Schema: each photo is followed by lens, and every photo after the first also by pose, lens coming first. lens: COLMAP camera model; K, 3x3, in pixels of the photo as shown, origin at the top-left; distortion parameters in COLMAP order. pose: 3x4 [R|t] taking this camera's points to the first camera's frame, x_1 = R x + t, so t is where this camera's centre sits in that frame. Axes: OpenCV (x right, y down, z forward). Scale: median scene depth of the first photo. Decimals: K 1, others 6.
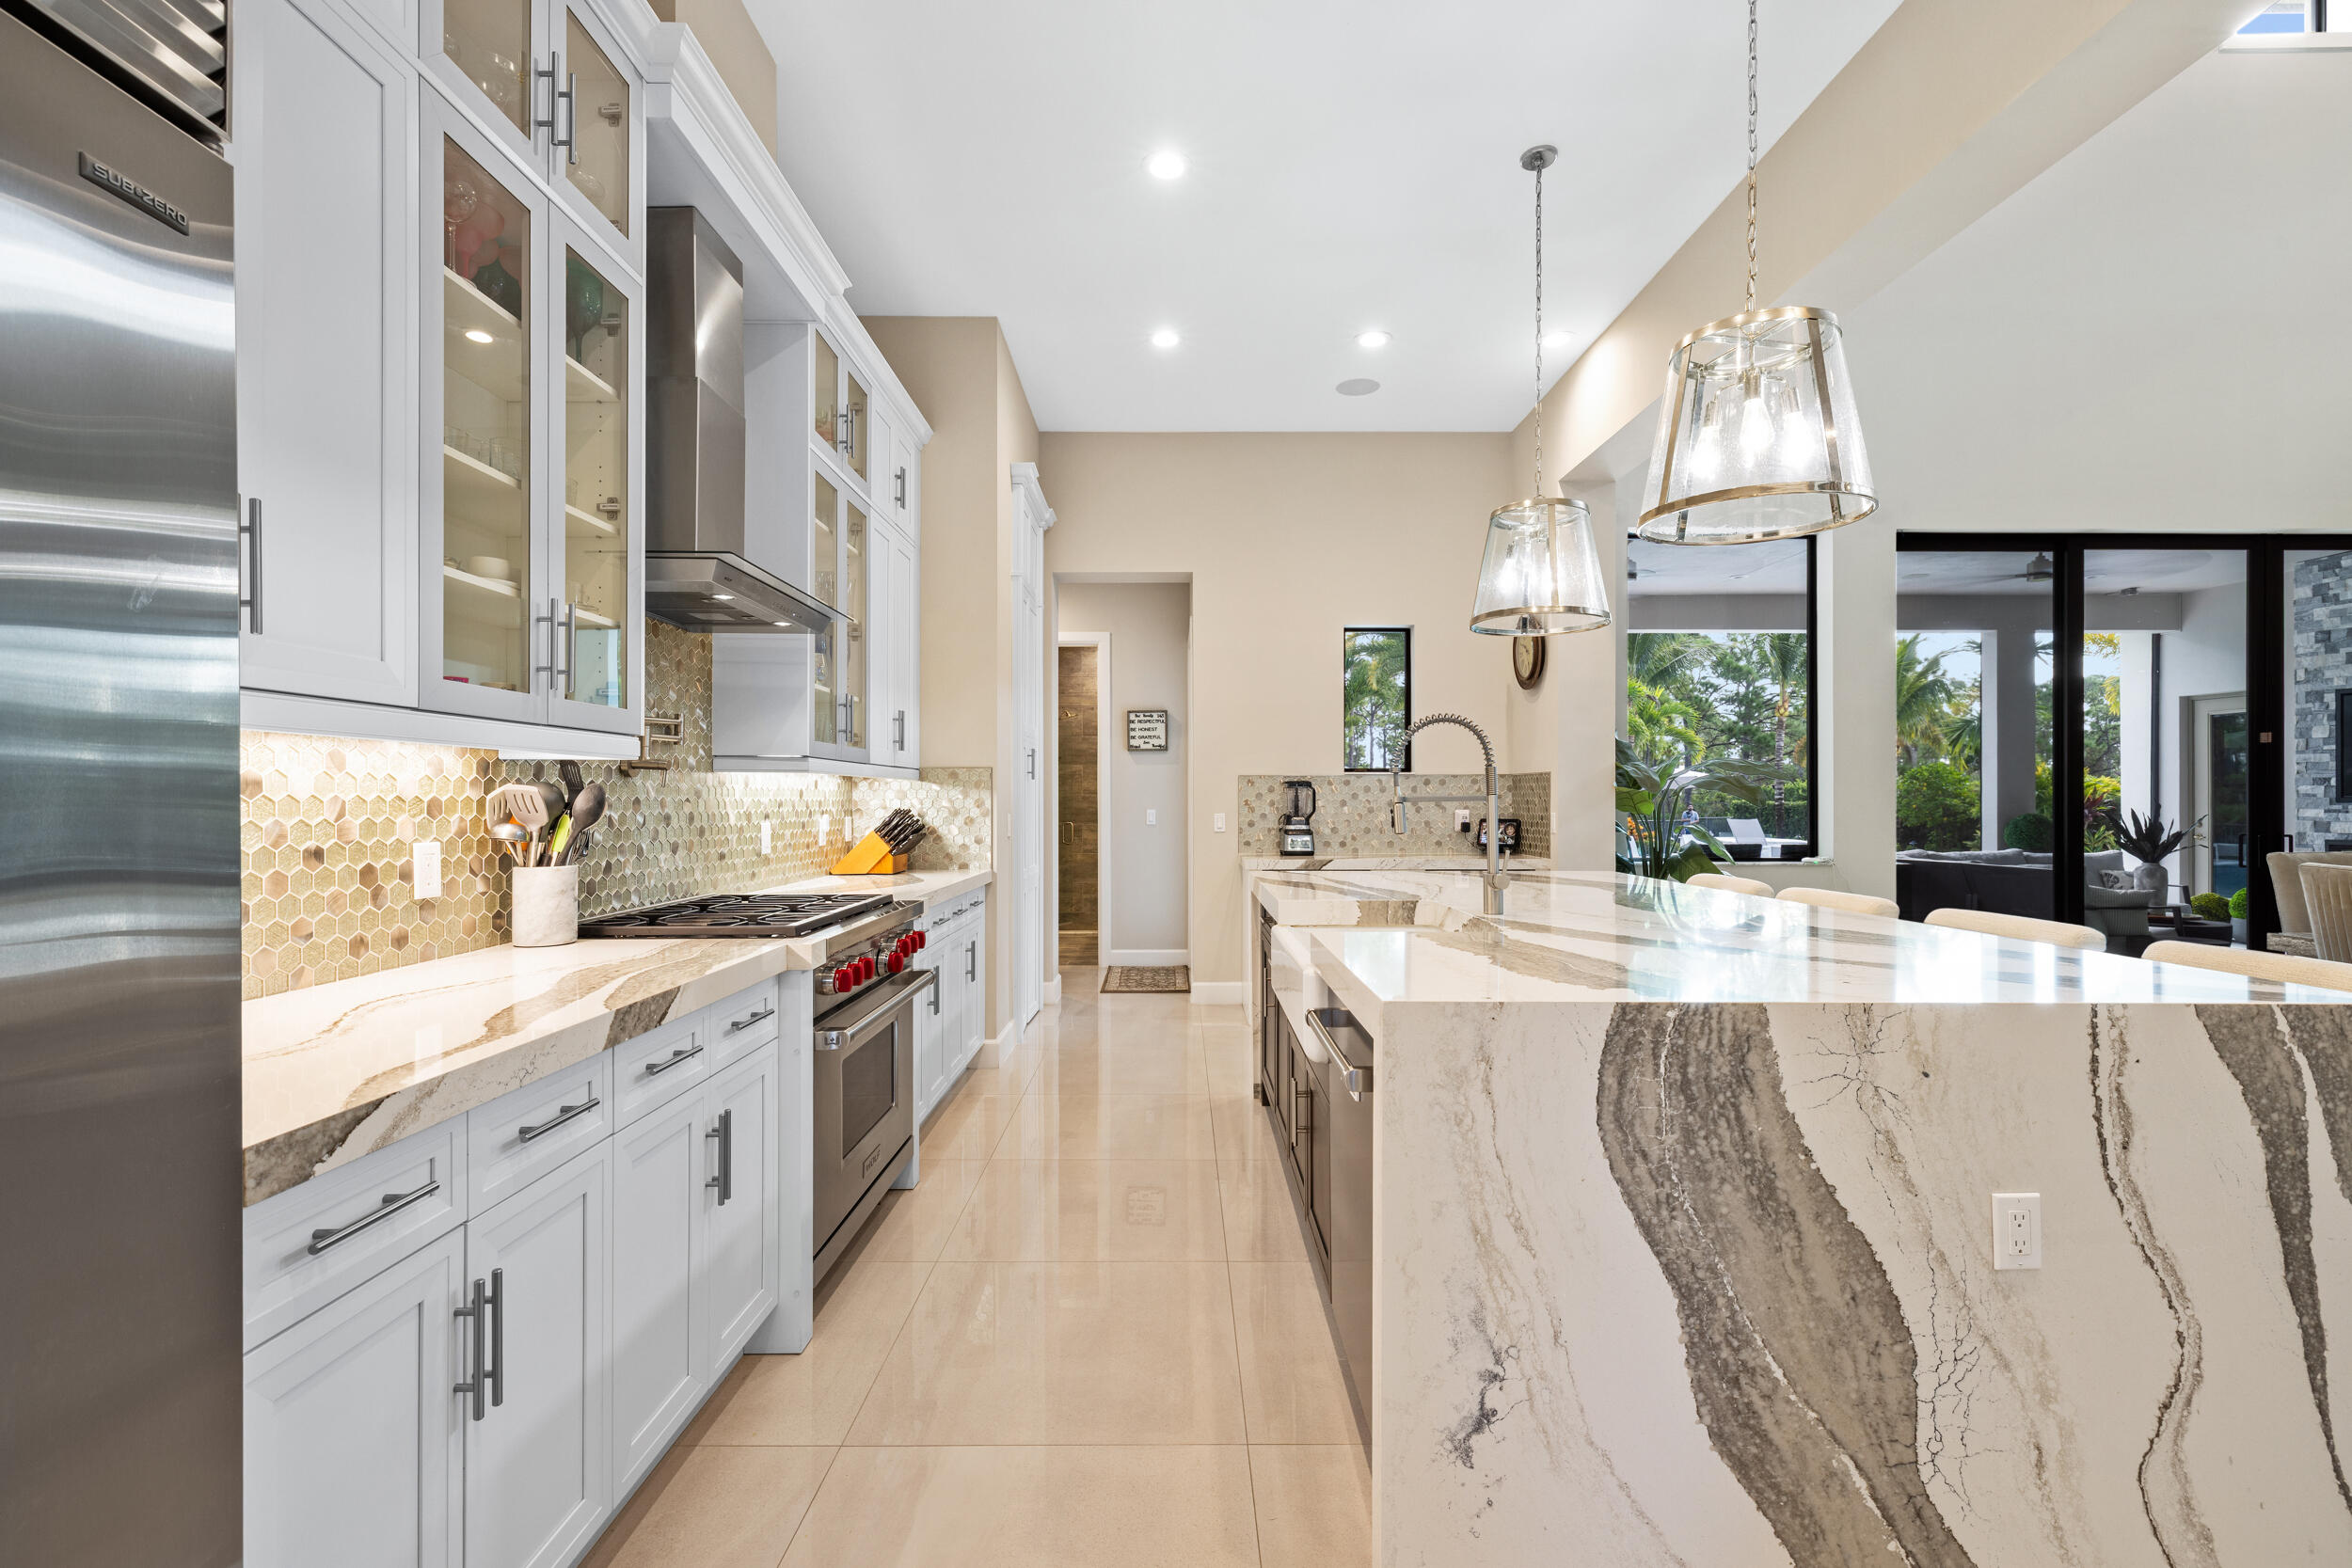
lens RADIAL K [[1007.1, 0, 1201.5], [0, 1007.1, 806.3], [0, 0, 1]] dist [-0.001140, 0.000355]
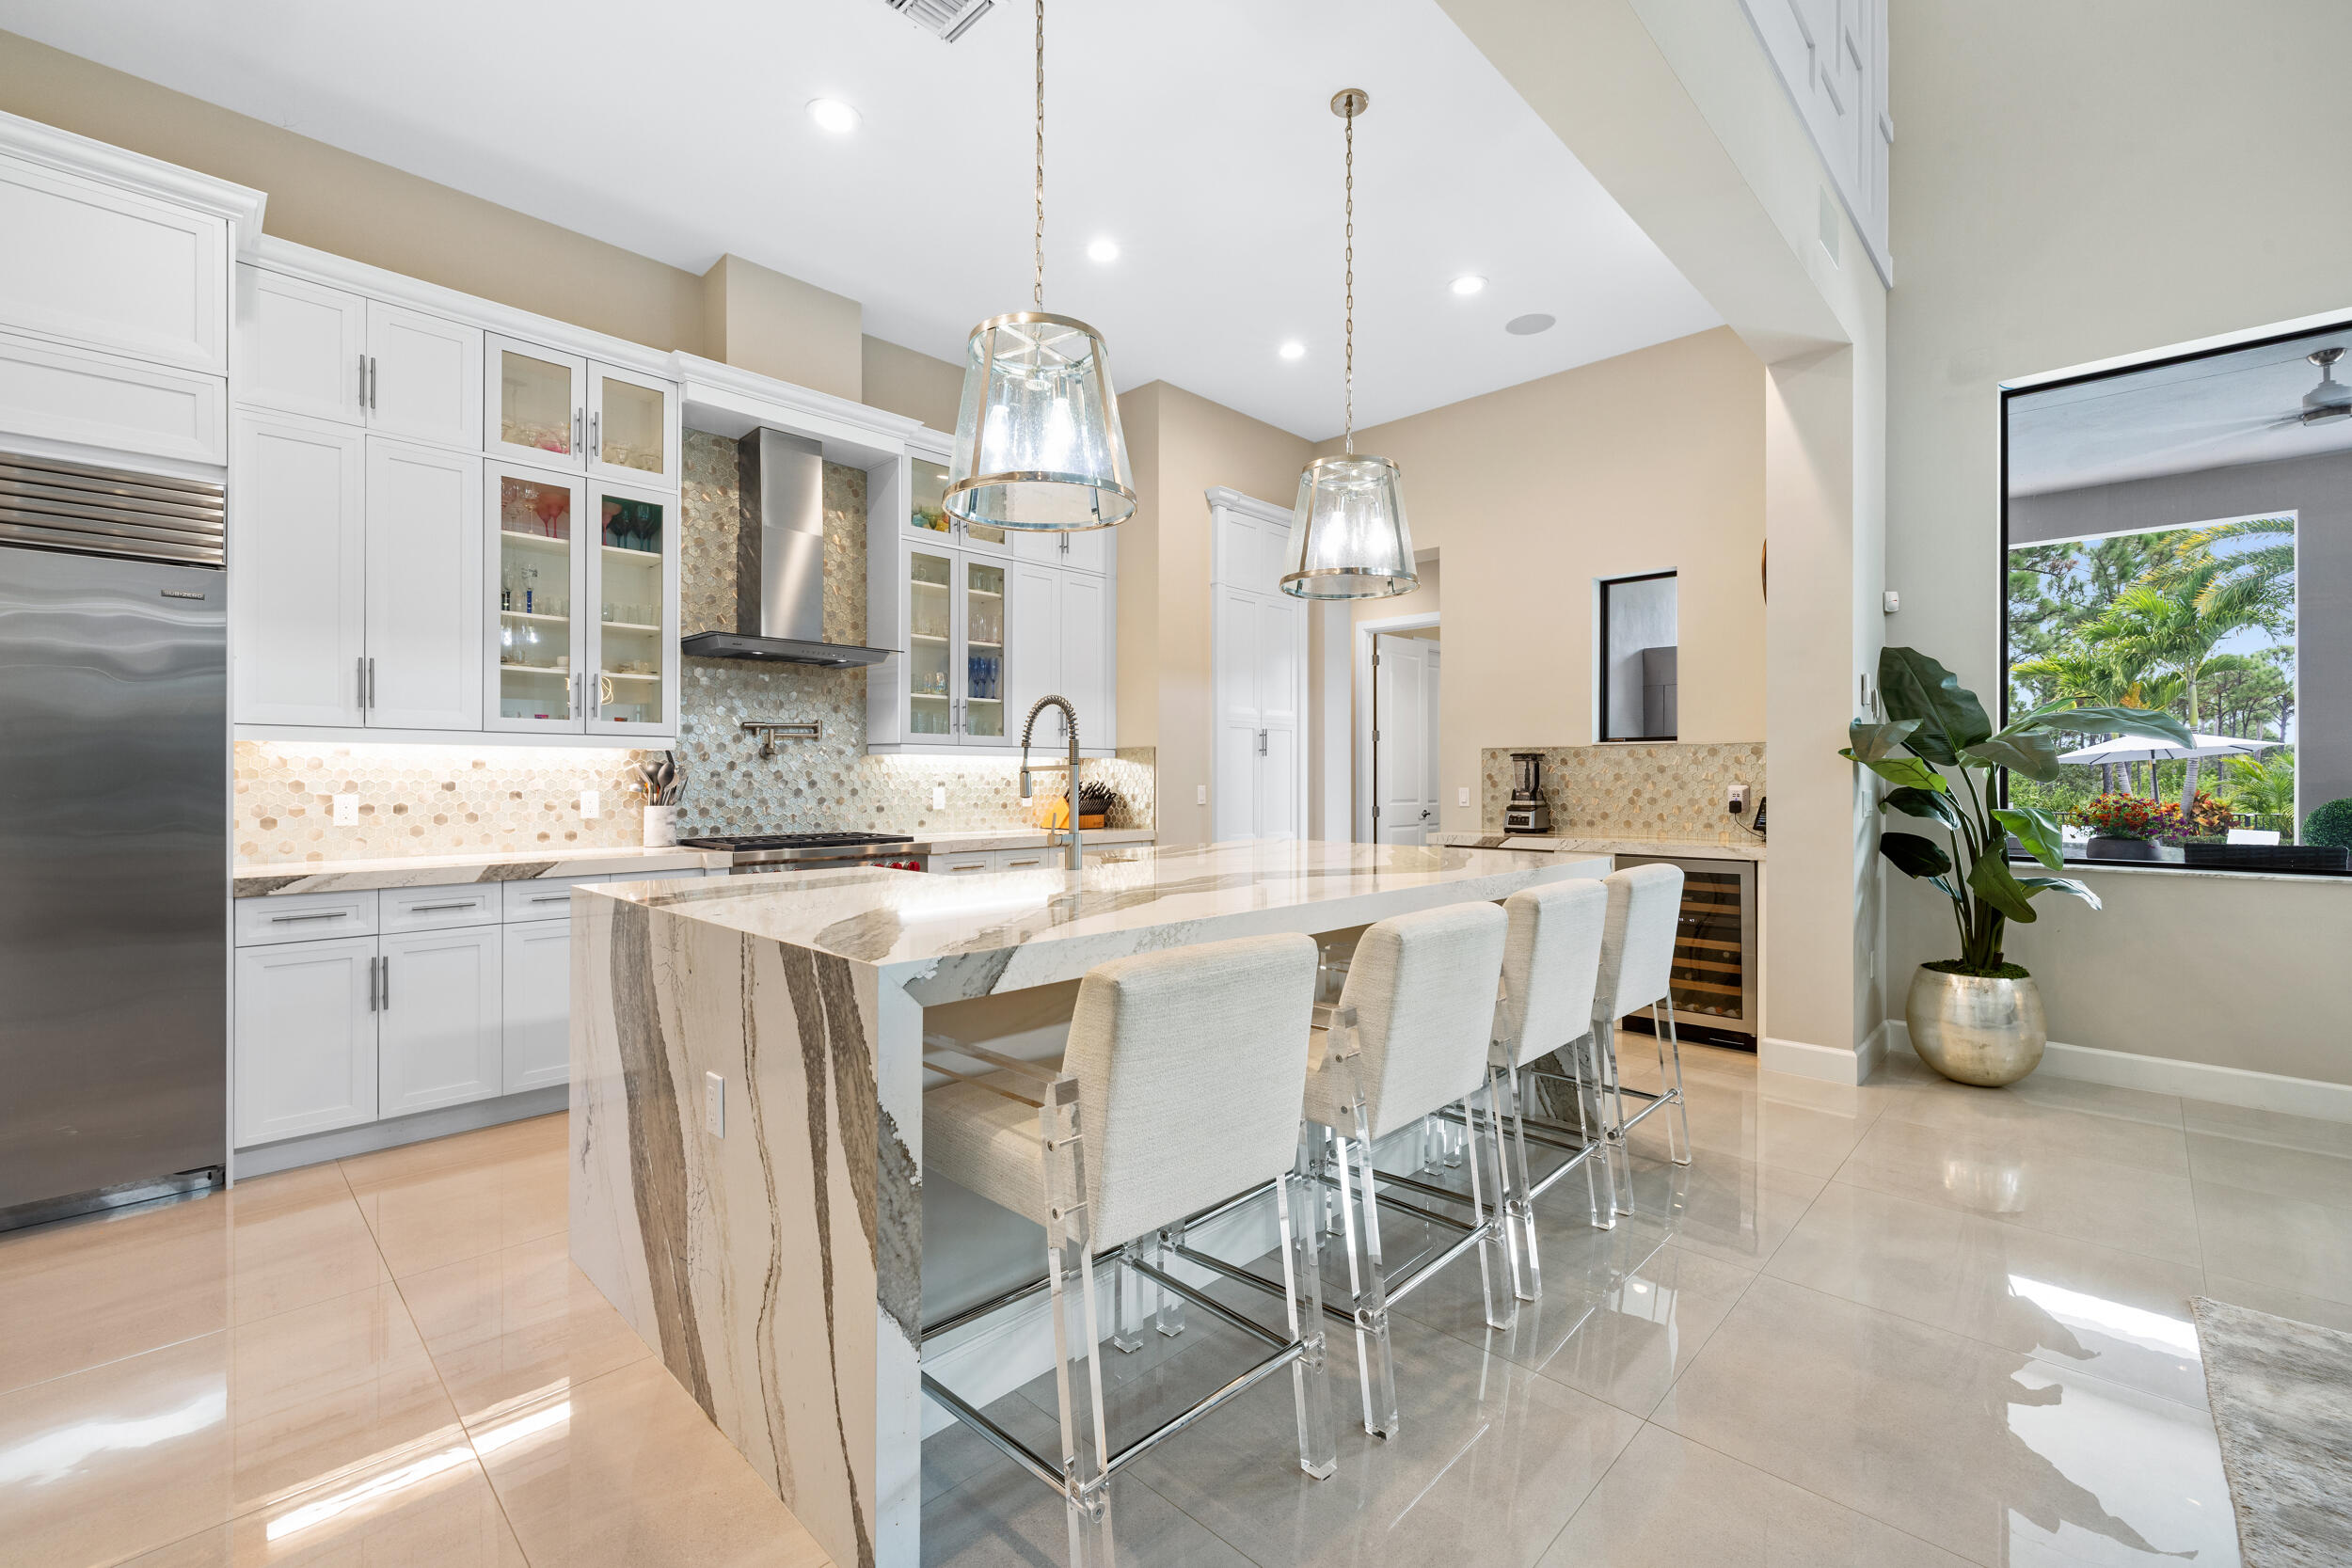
lens RADIAL K [[1007.1, 0, 1209.5], [0, 1007.1, 774.5], [0, 0, 1]] dist [-0.001140, 0.000355]
pose [[0.728475, 0.000030, -0.685073, 0.753163], [-0.005854, 0.999964, -0.006181, 0.002877], [0.685048, 0.008513, 0.728448, 0.170649]]
